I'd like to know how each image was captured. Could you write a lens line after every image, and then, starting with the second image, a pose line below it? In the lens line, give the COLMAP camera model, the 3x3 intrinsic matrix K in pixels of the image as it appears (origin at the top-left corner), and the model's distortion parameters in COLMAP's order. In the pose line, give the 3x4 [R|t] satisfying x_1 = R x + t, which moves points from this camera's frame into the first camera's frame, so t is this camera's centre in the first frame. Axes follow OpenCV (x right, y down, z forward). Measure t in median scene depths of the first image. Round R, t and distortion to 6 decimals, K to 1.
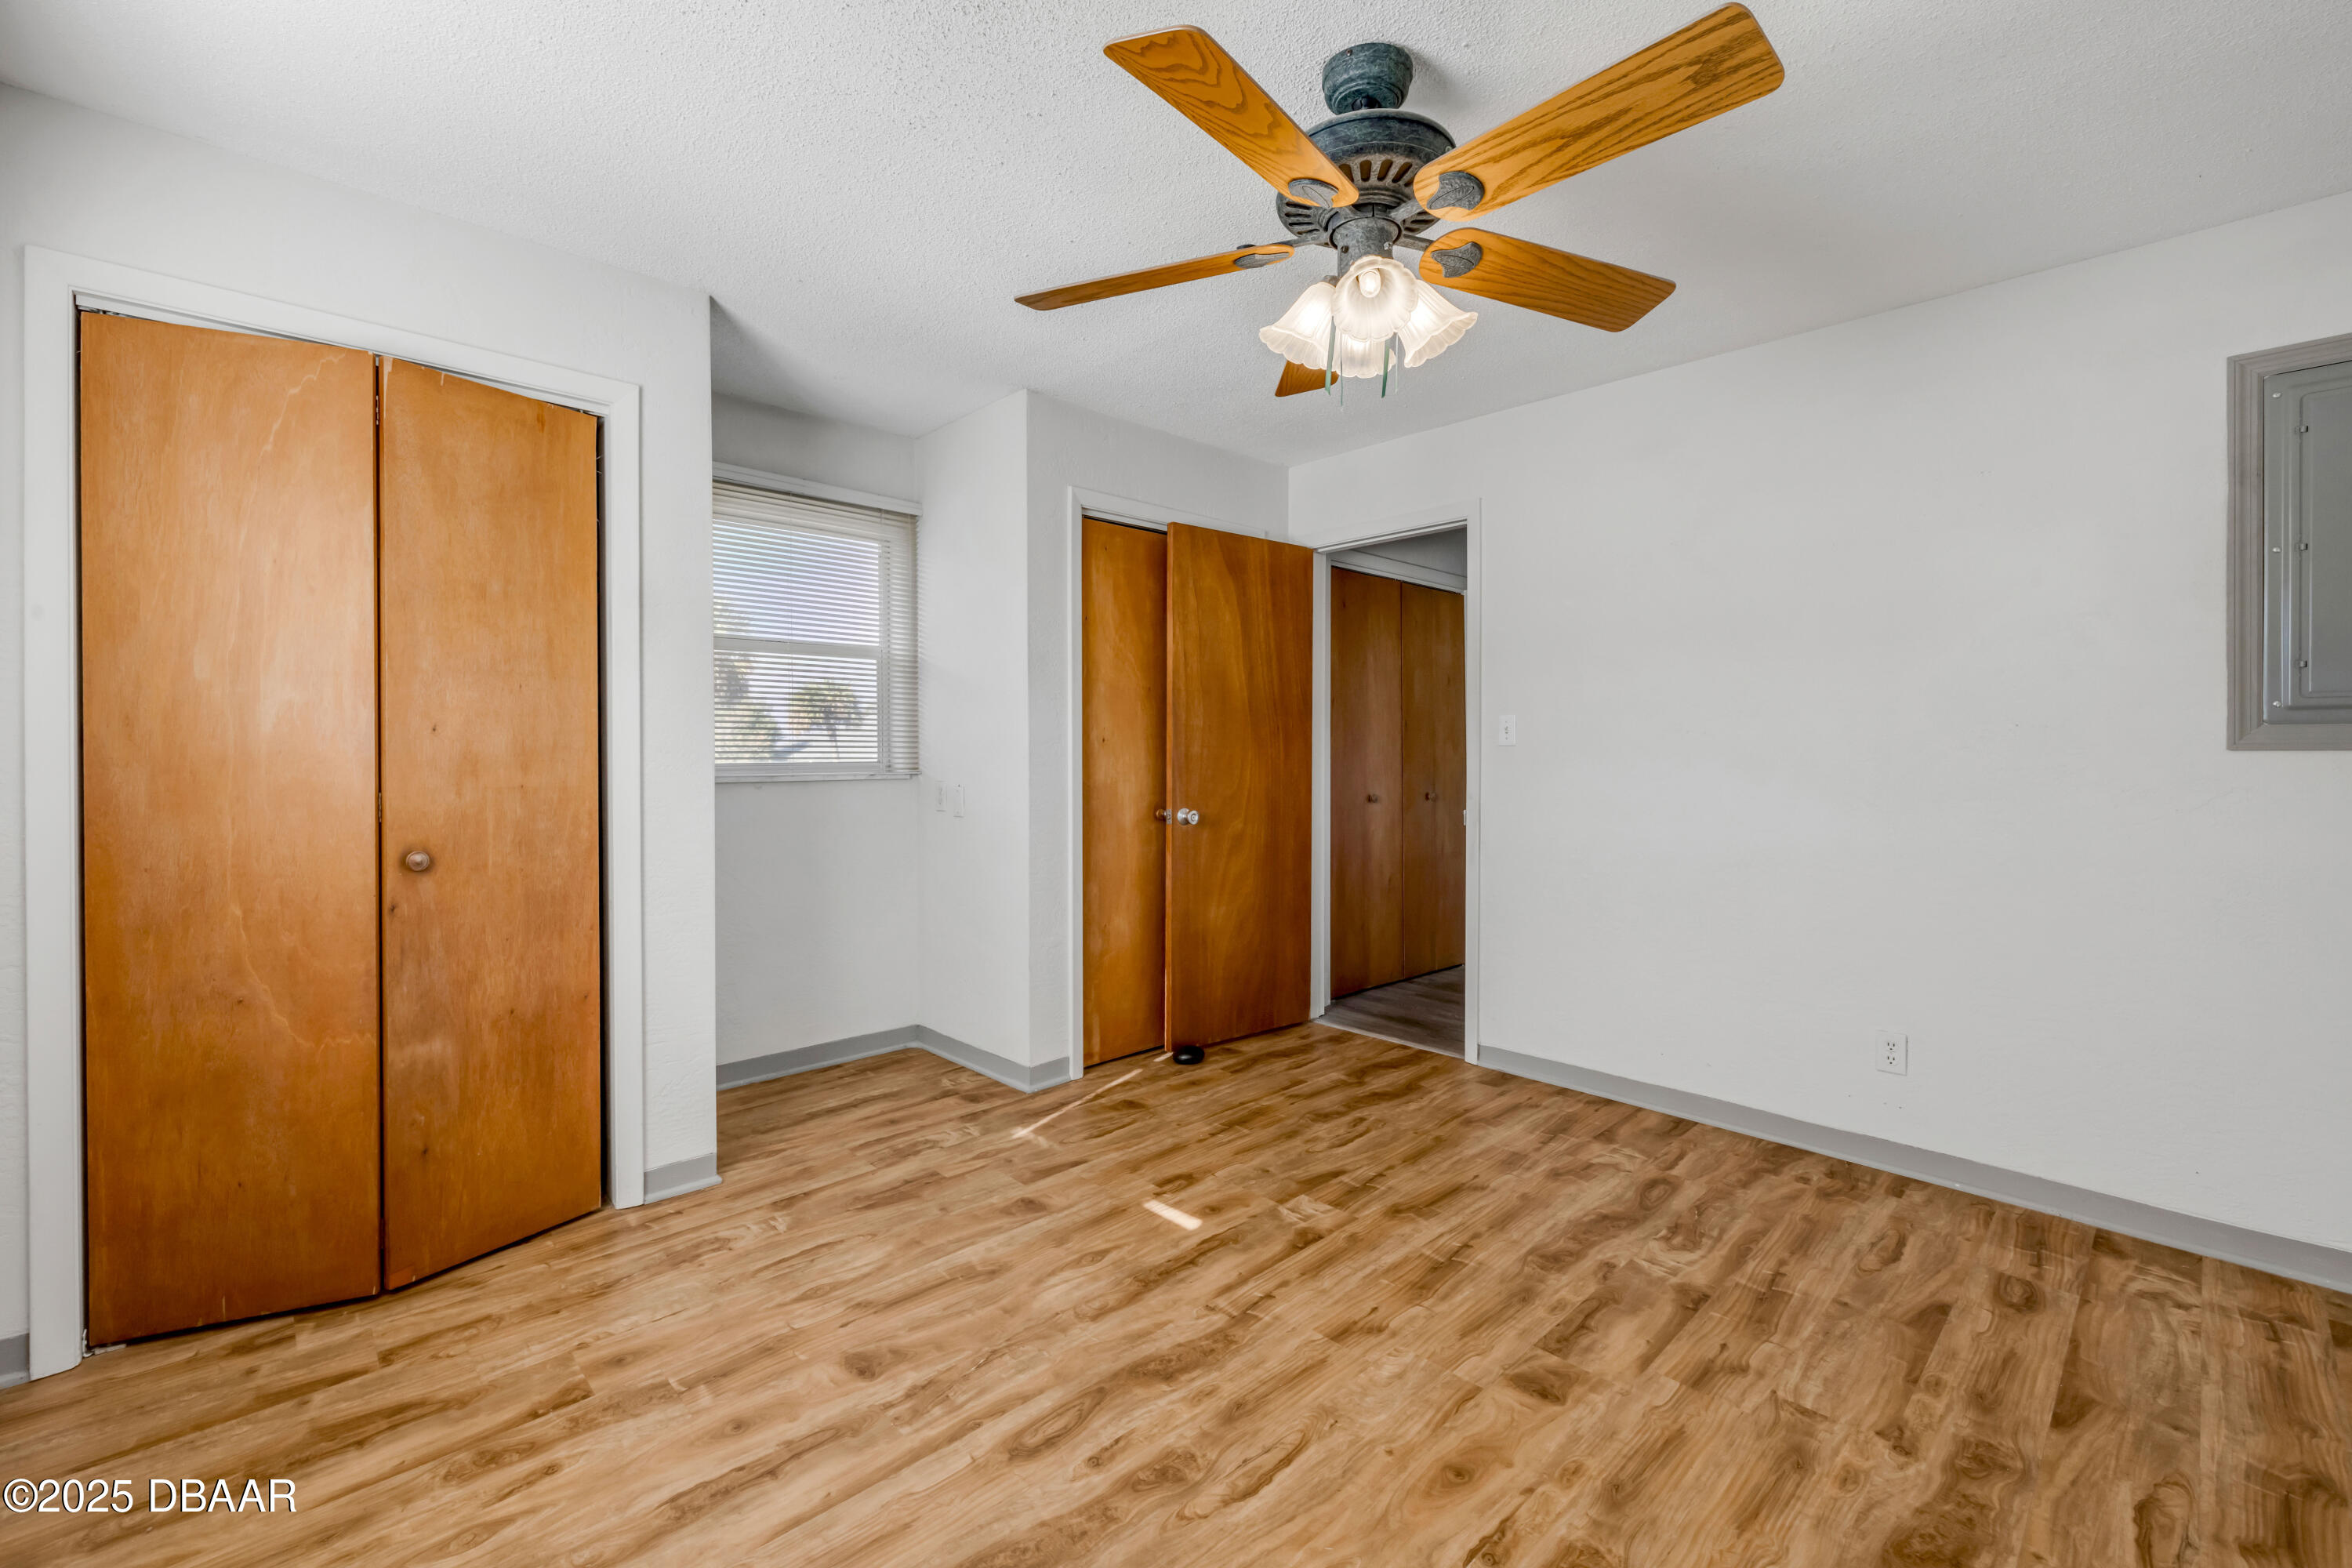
lens RADIAL K [[1016.0, 0, 1164.6], [0, 1016.0, 751.1], [0, 0, 1]] dist [-0.000262, 0.000247]
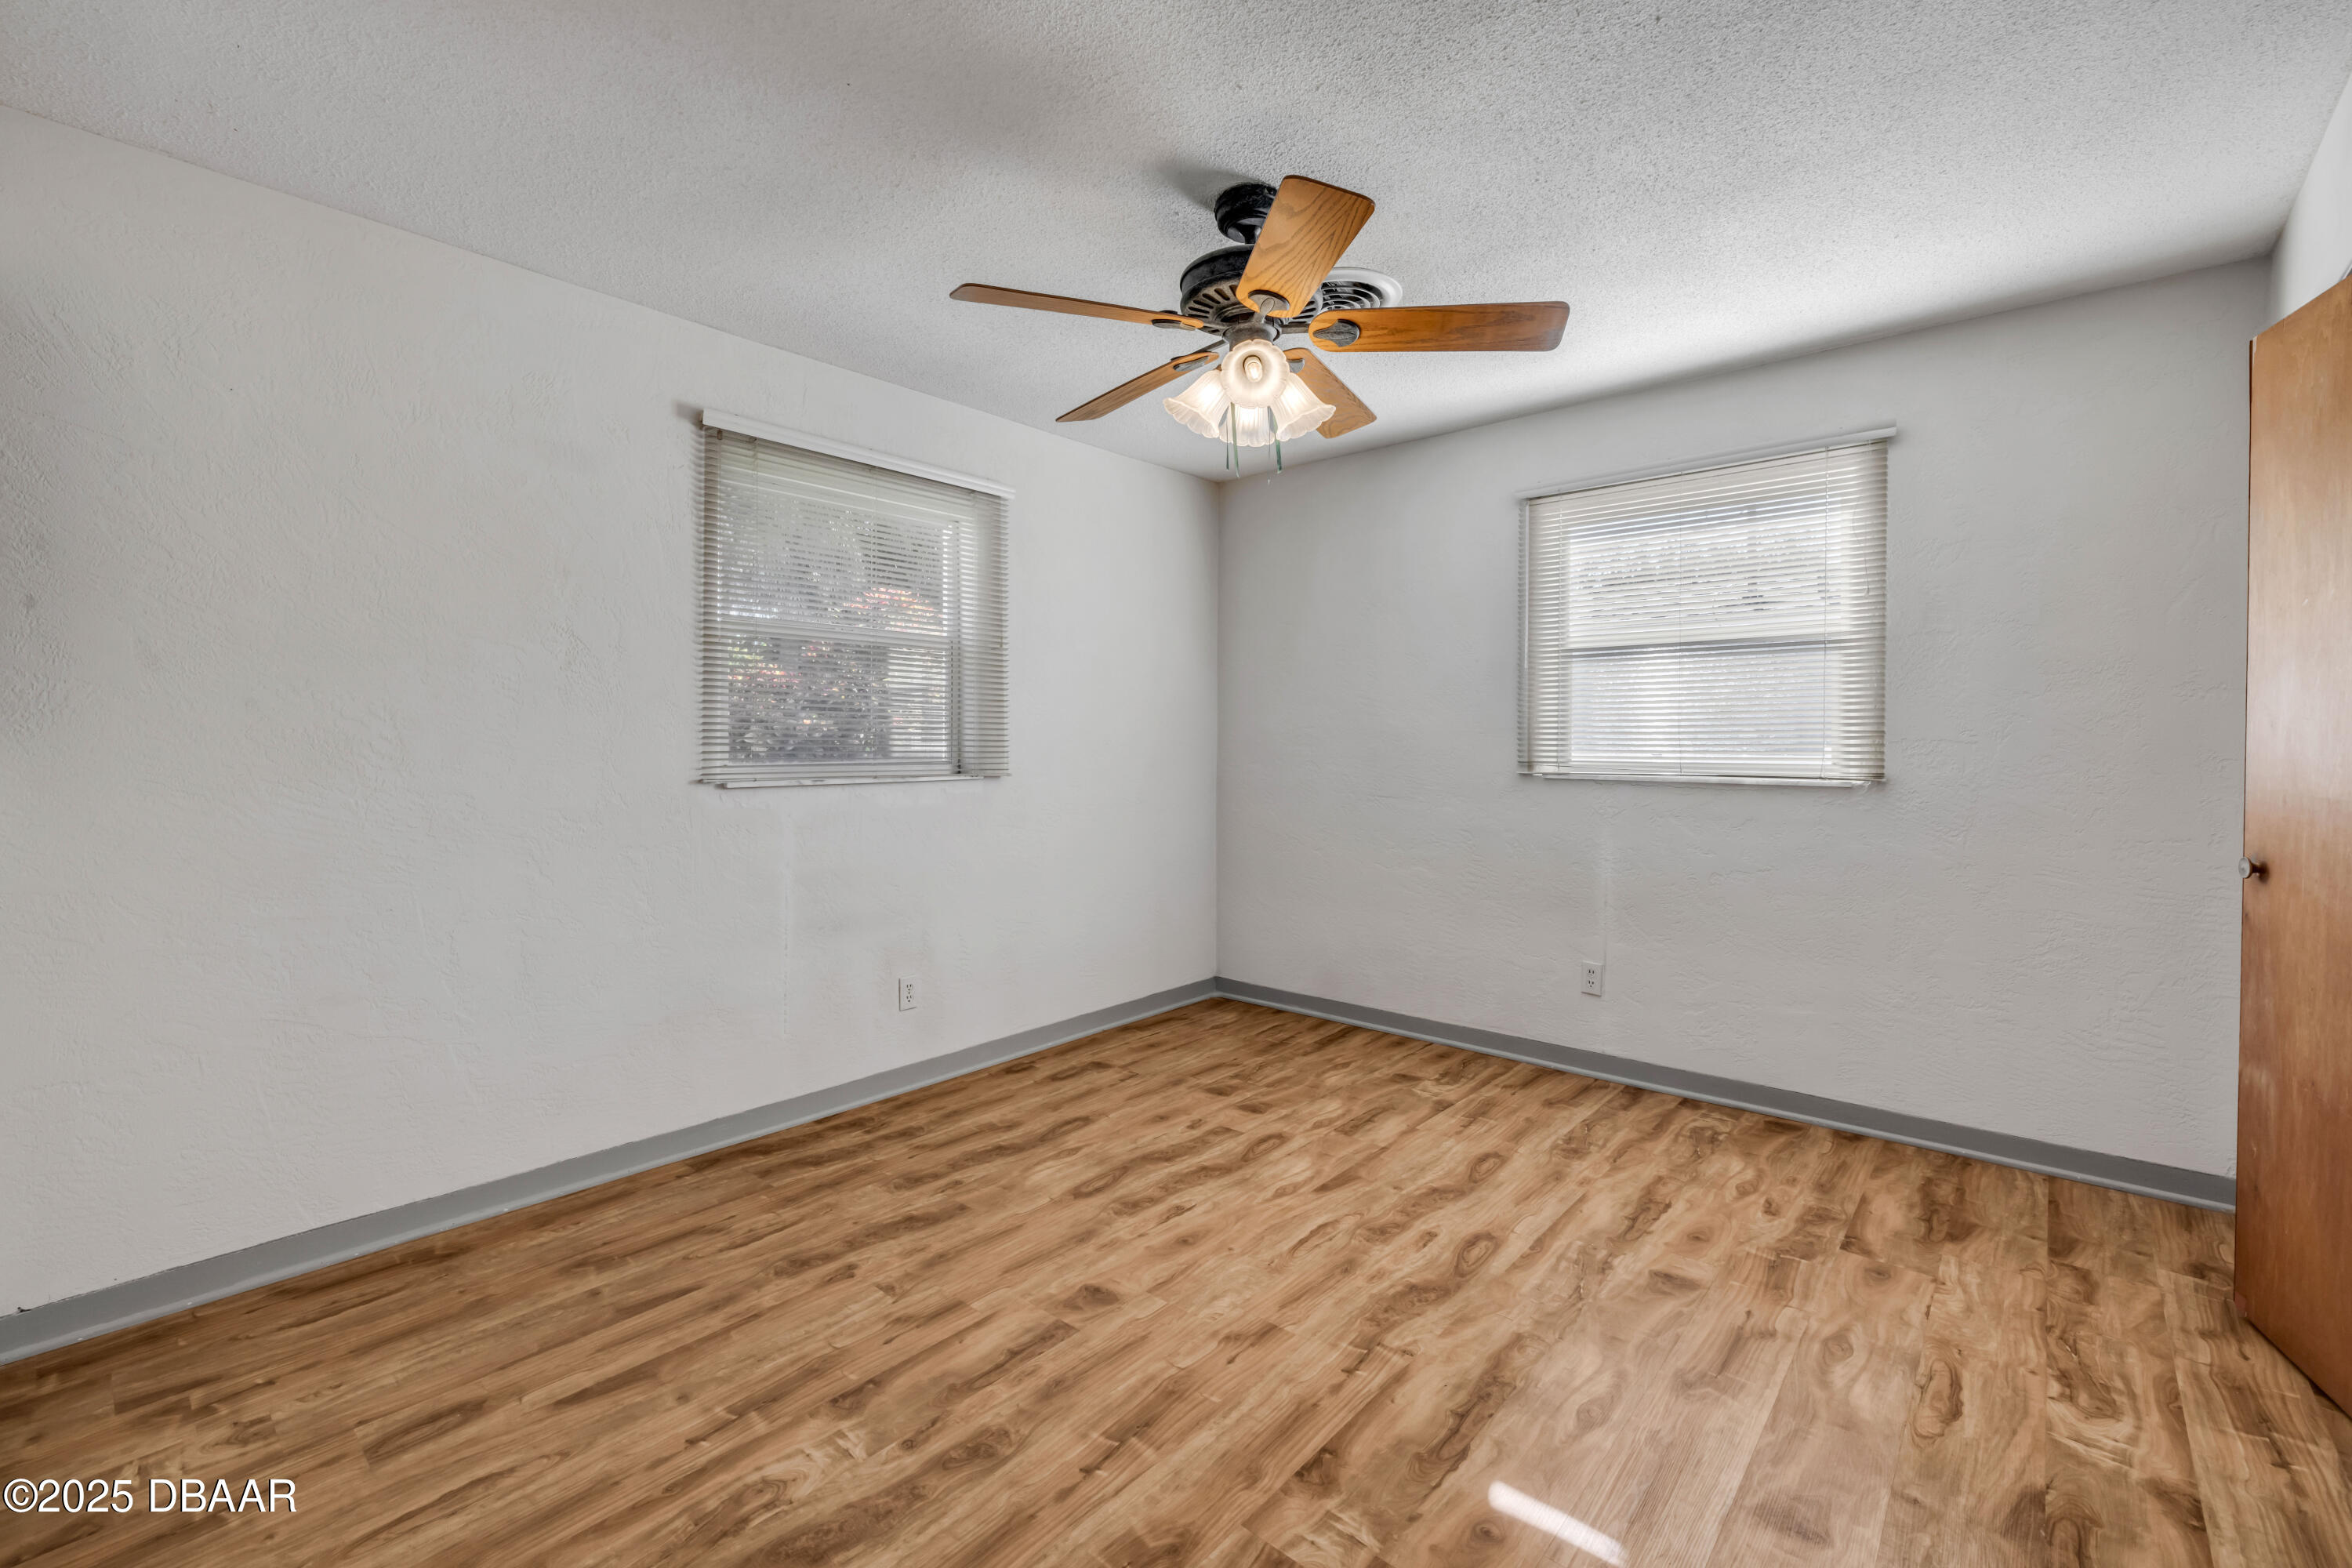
lens RADIAL K [[1016.0, 0, 1164.6], [0, 1016.0, 751.1], [0, 0, 1]] dist [-0.000262, 0.000247]
pose [[-0.996505, -0.002501, -0.083501, 0.363776], [-0.003562, 0.999915, 0.012557, -0.008915], [0.083463, 0.012810, -0.996429, 2.008691]]
